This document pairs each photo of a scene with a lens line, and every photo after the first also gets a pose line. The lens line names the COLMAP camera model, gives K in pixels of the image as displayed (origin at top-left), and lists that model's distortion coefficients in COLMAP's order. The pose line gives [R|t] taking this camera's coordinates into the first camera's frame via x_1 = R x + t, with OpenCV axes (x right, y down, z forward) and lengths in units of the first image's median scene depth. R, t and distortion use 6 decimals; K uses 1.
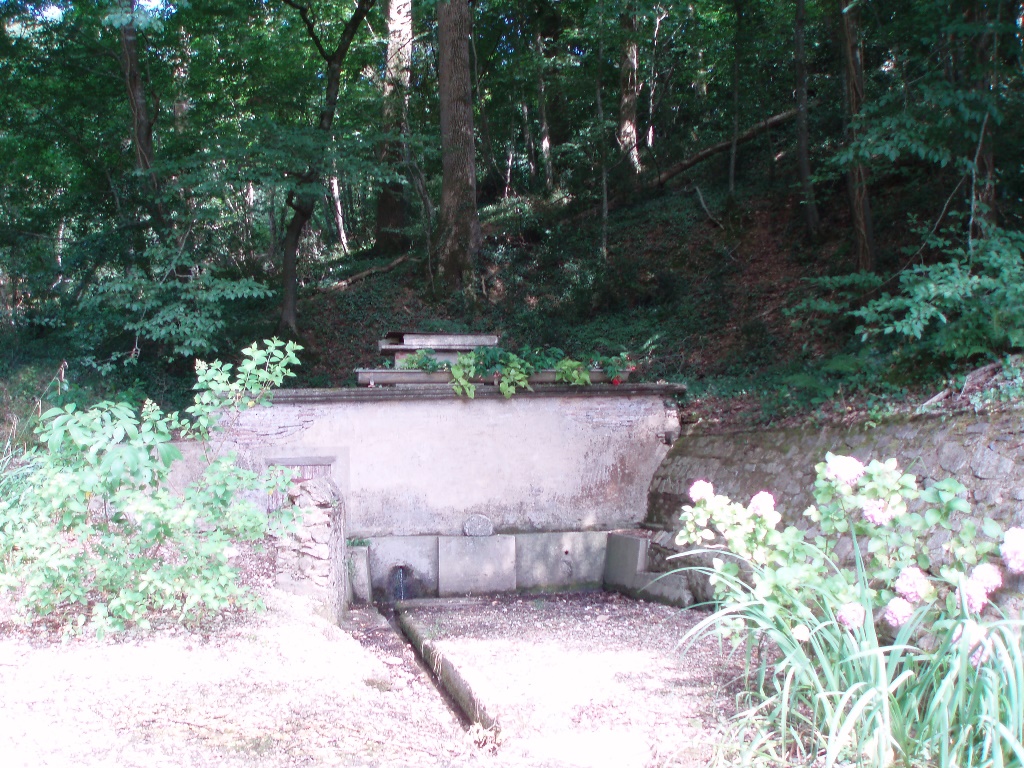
lens RADIAL K [[1205.2, 0, 508.5], [0, 1205.2, 384.5], [0, 0, 1]] dist [-0.057961, 0.000000]
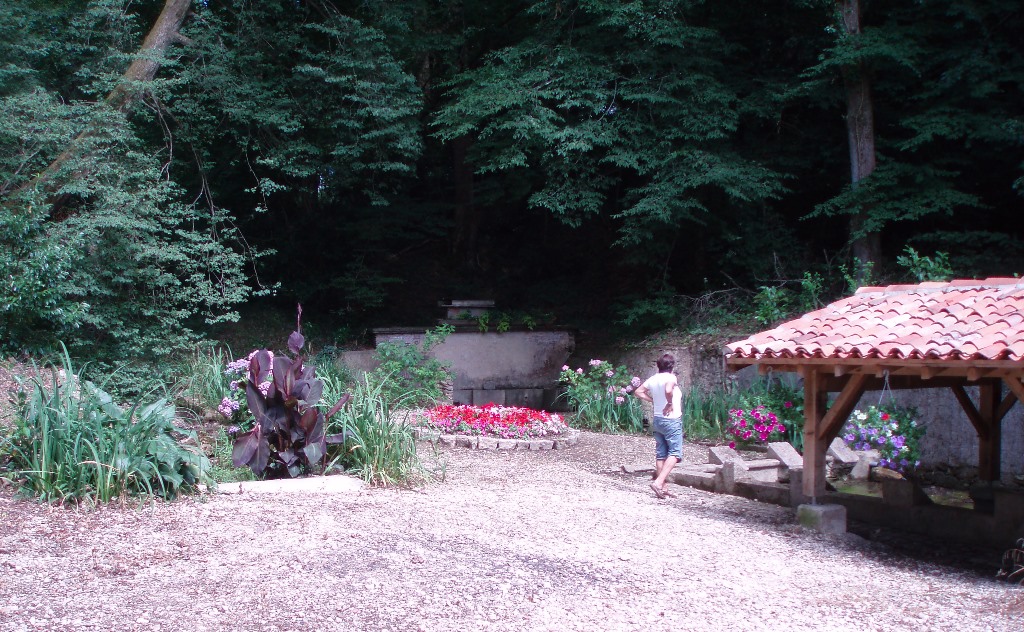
lens RADIAL K [[1227.5, 0, 479.4], [0, 1227.5, 350.2], [0, 0, 1]] dist [-0.026462, 0.000000]
pose [[0.999702, 0.010934, 0.021843, -0.096905], [-0.012202, 0.998196, 0.058779, -0.094289], [-0.021161, -0.059028, 0.998032, -1.405206]]
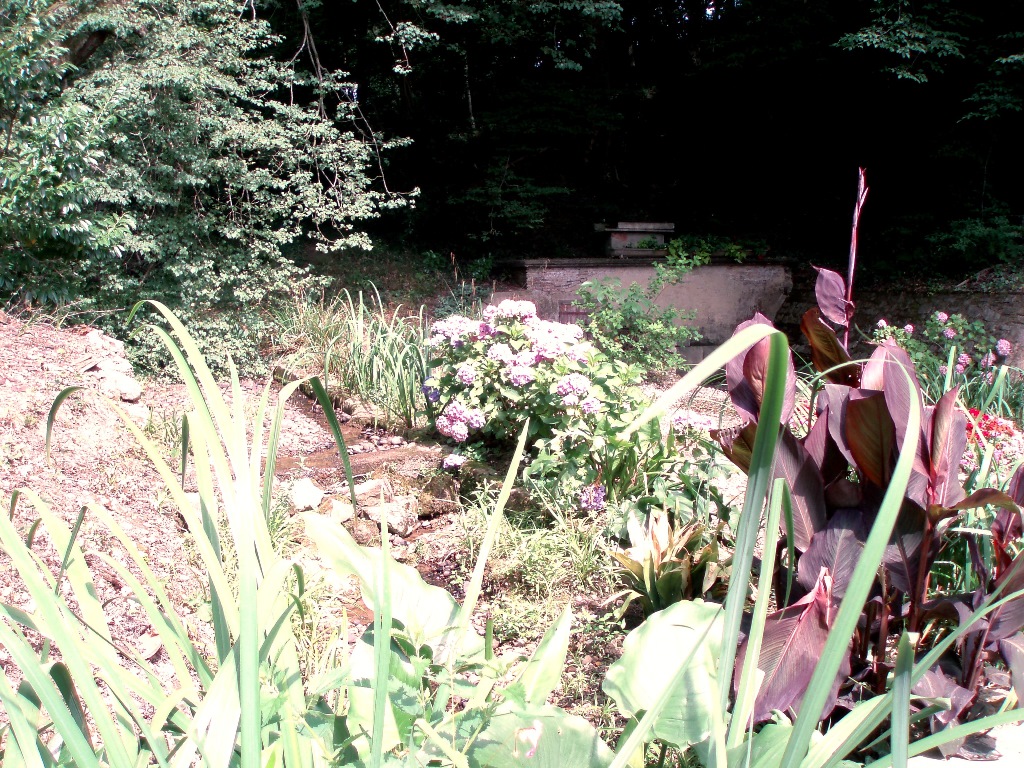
lens RADIAL K [[1205.2, 0, 512.6], [0, 1205.2, 389.1], [0, 0, 1]] dist [-0.057961, 0.000000]
pose [[0.998959, 0.011587, 0.044129, -0.336571], [-0.017960, 0.988991, 0.146880, -0.061814], [-0.041942, -0.147519, 0.988169, -0.692488]]
